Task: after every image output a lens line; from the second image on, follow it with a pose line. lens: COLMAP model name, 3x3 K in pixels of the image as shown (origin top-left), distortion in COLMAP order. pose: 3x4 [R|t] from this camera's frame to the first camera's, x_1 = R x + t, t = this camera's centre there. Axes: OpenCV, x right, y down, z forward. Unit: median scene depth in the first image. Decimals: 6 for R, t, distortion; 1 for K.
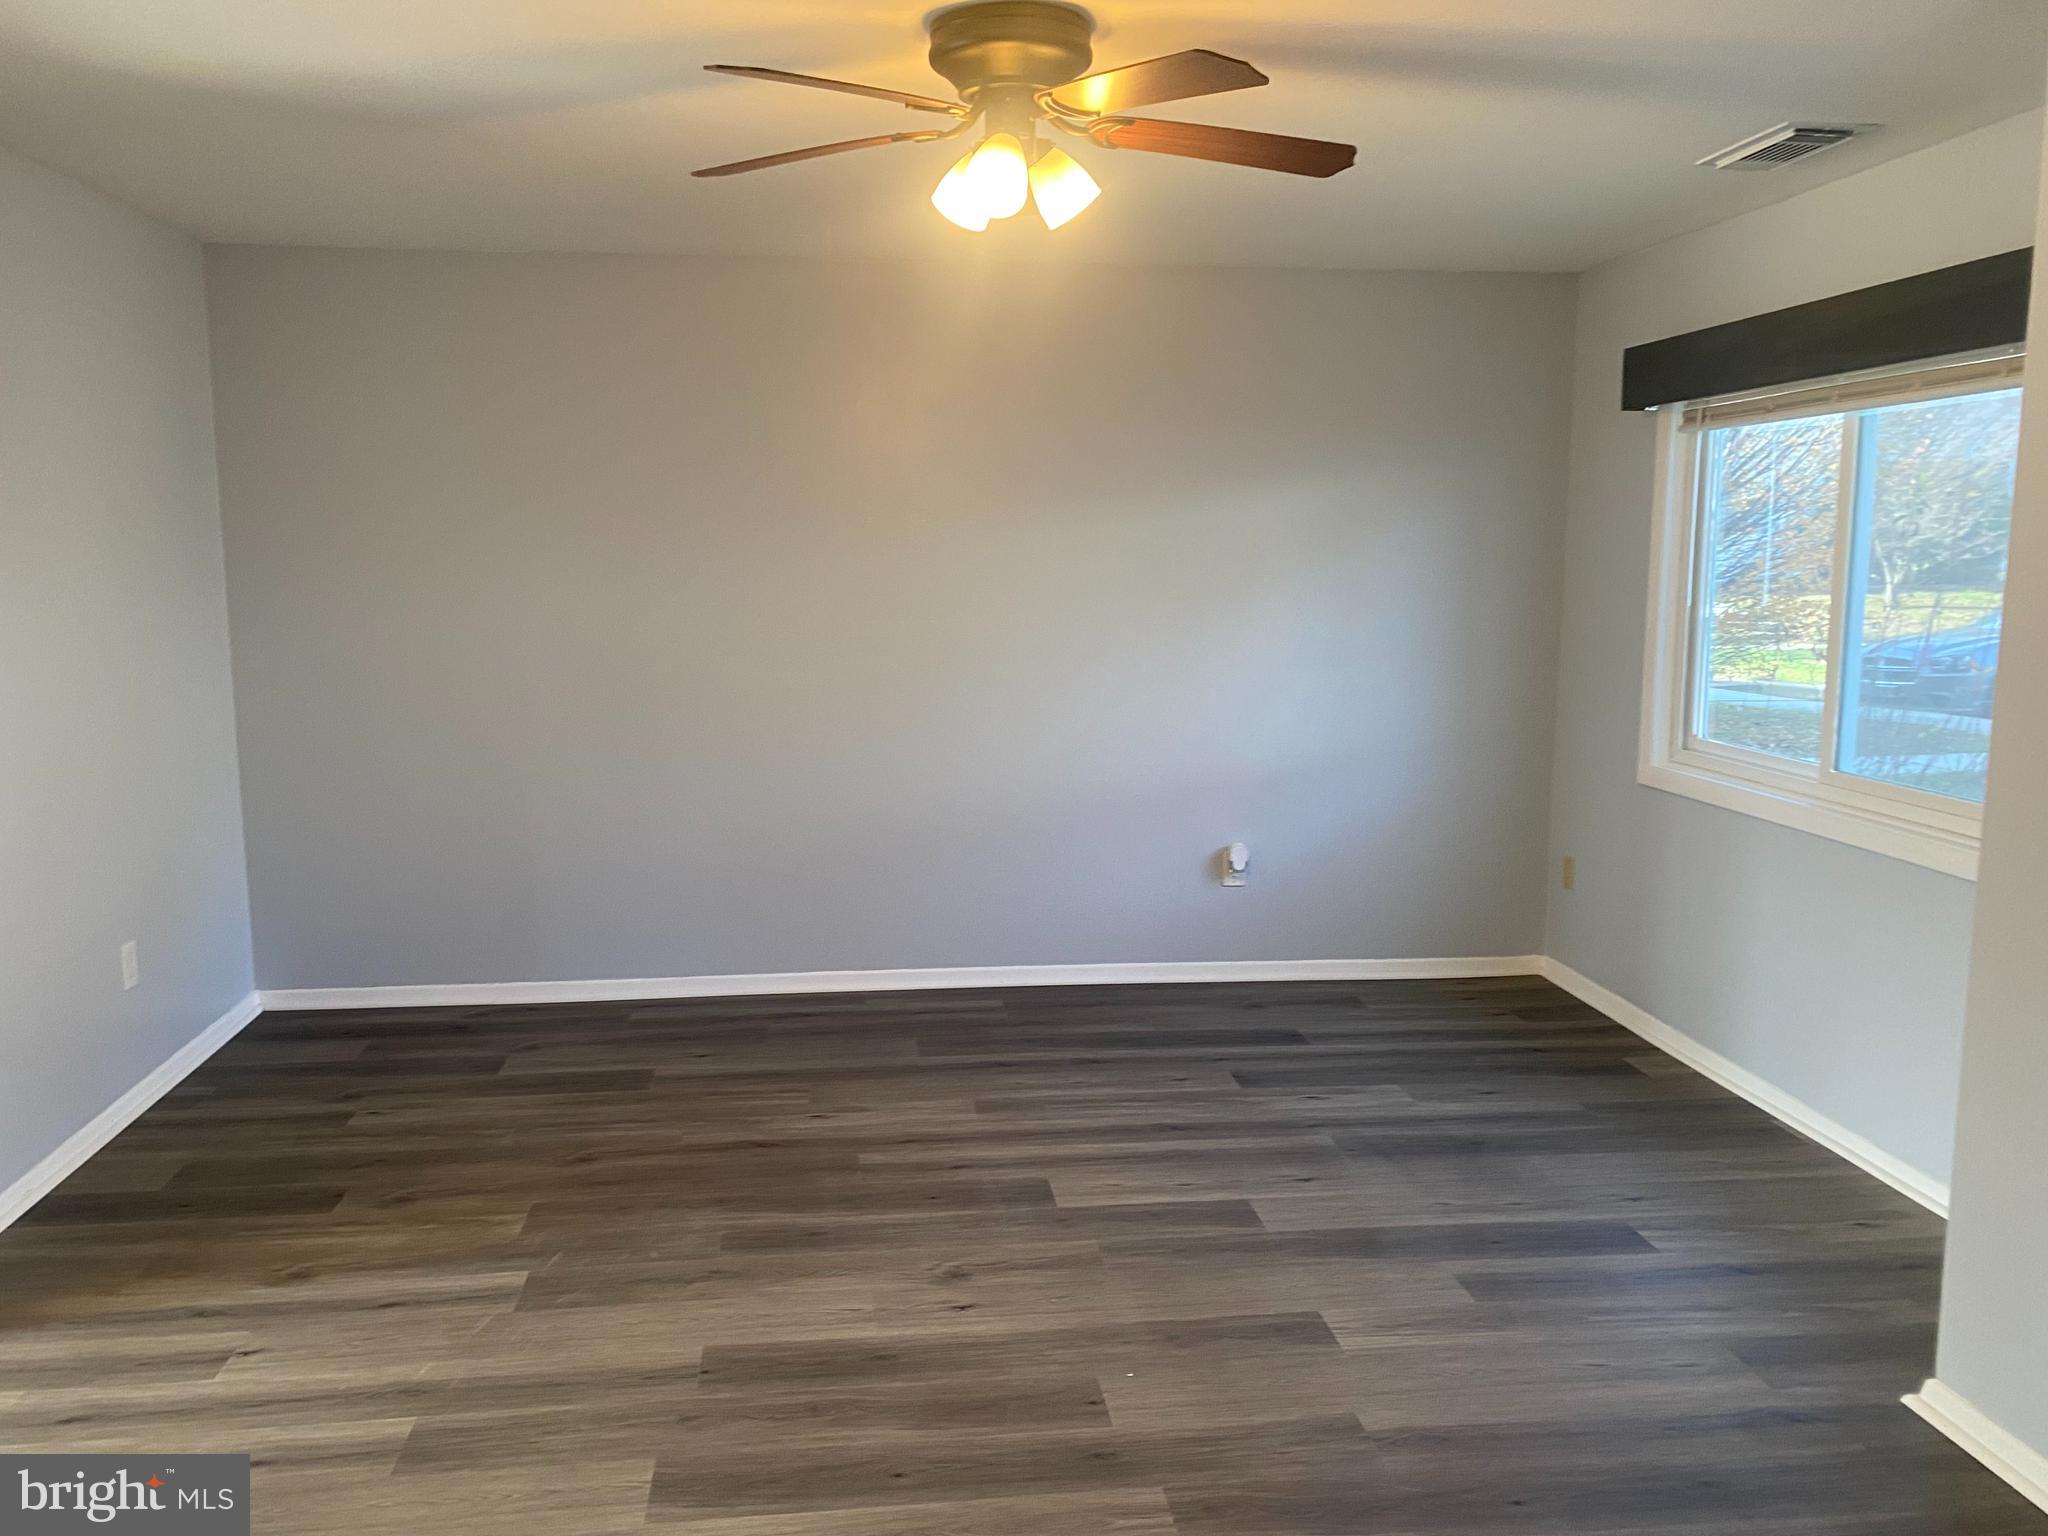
lens RADIAL K [[1558.4, 0, 1022.0], [0, 1558.4, 755.8], [0, 0, 1]] dist [0.062946, -0.063542]
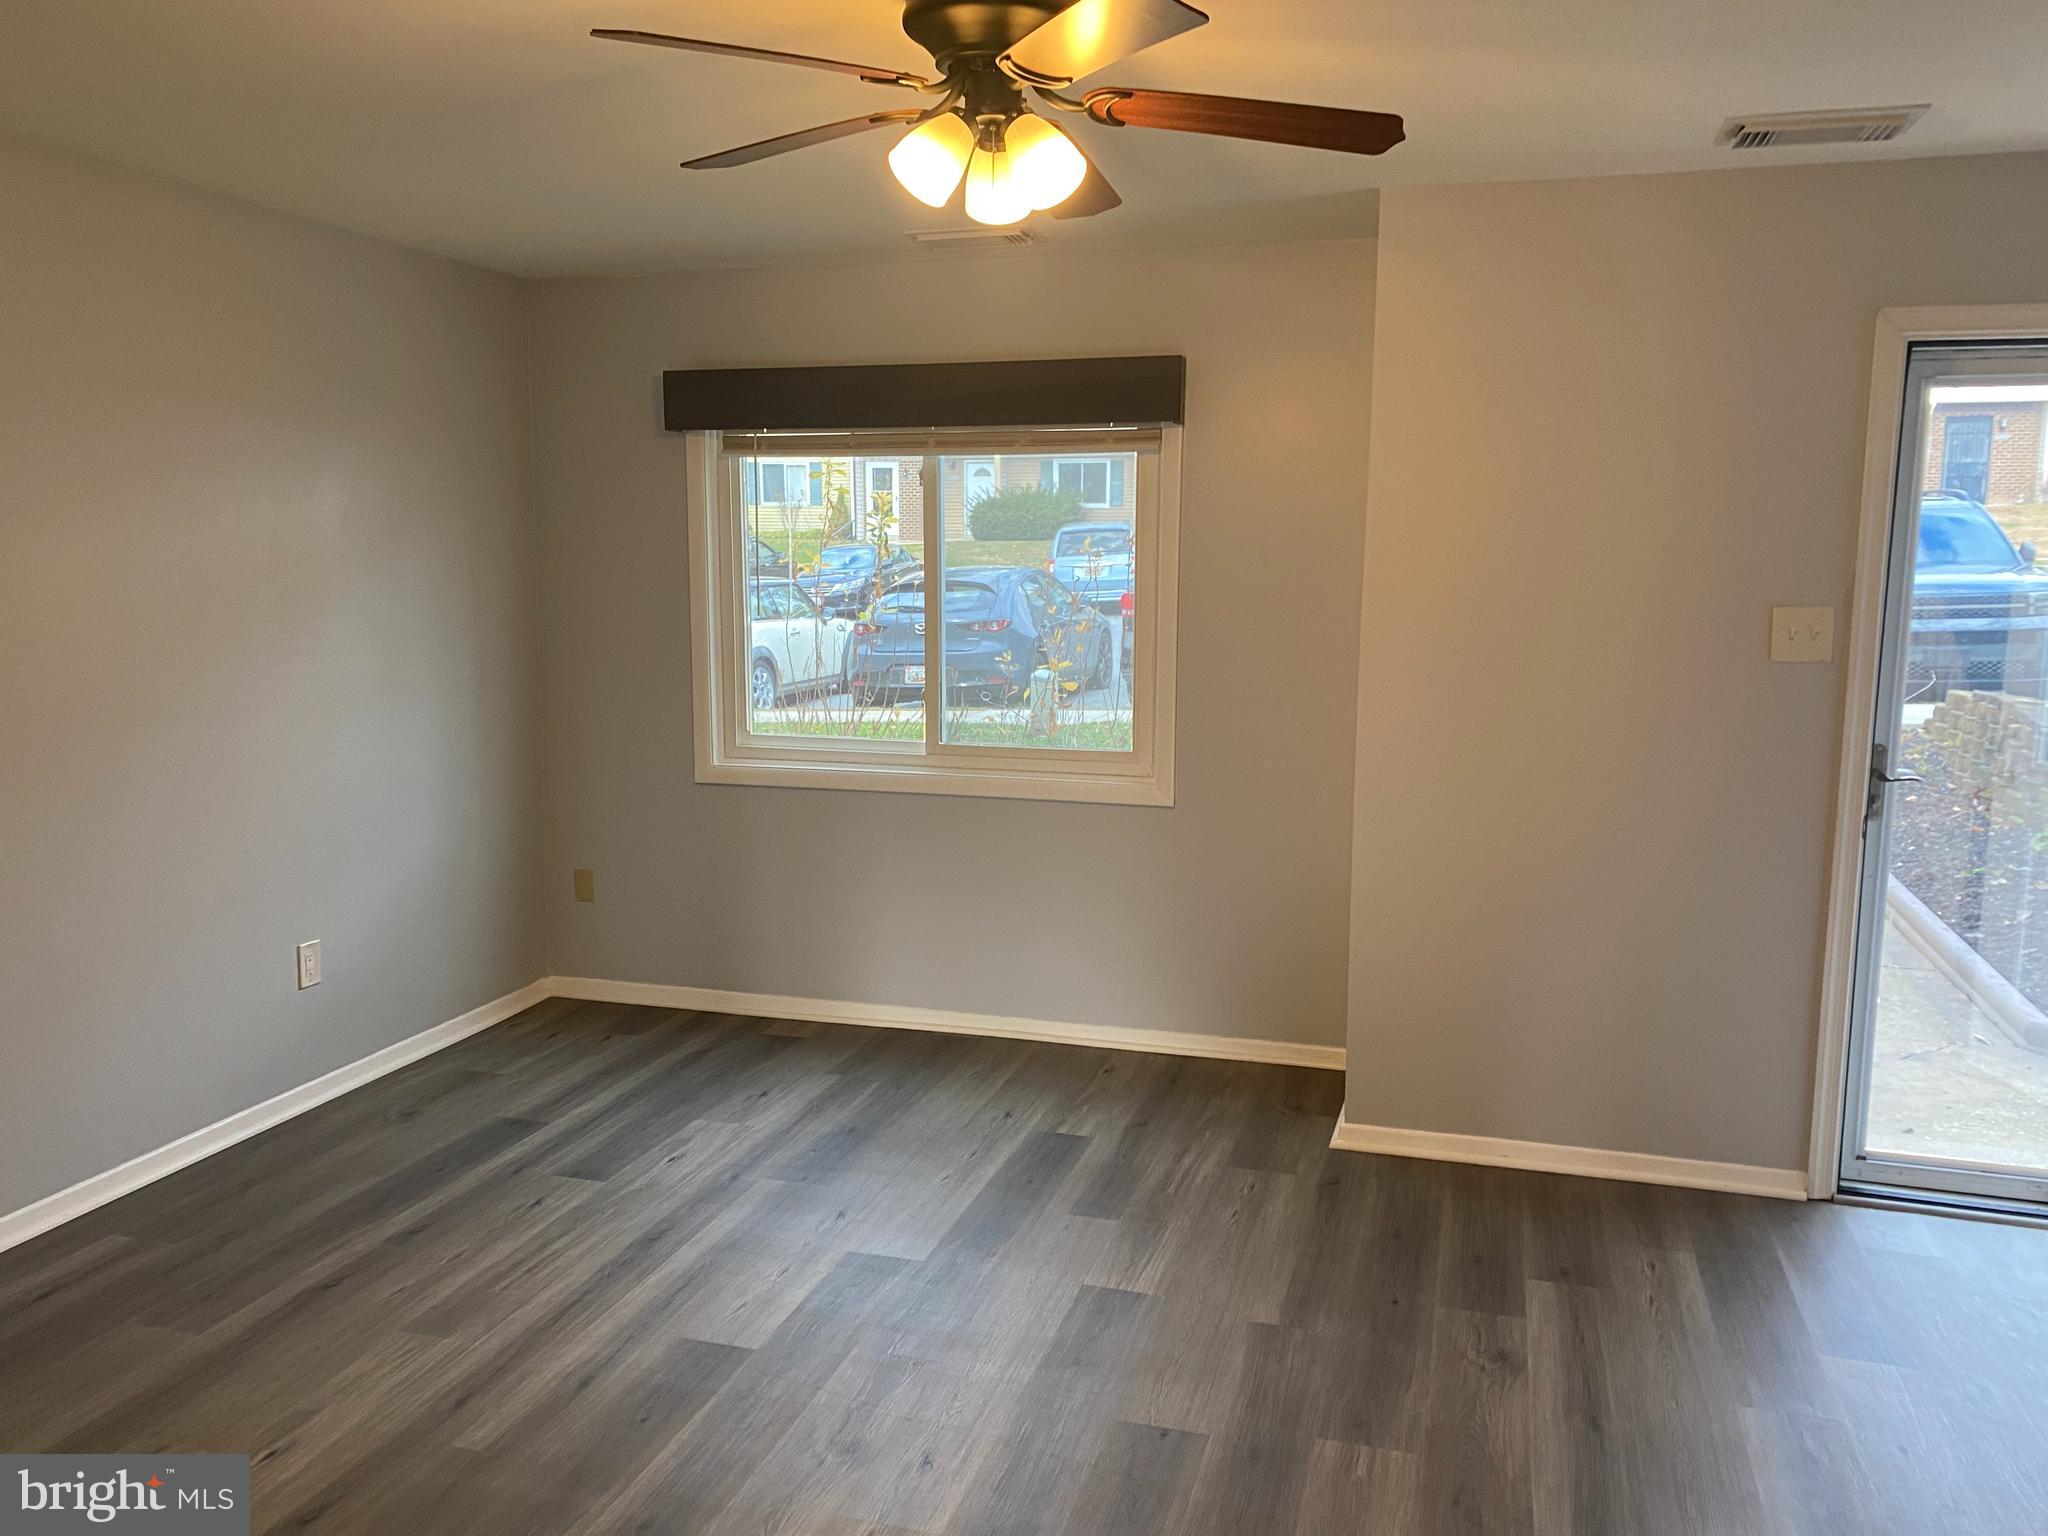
lens RADIAL K [[1558.4, 0, 1009.1], [0, 1558.4, 767.7], [0, 0, 1]] dist [0.062946, -0.063542]
pose [[0.409969, -0.133955, 0.902209, -0.686332], [0.124463, 0.988120, 0.090154, -0.089786], [-0.903567, 0.075331, 0.421771, 0.518764]]
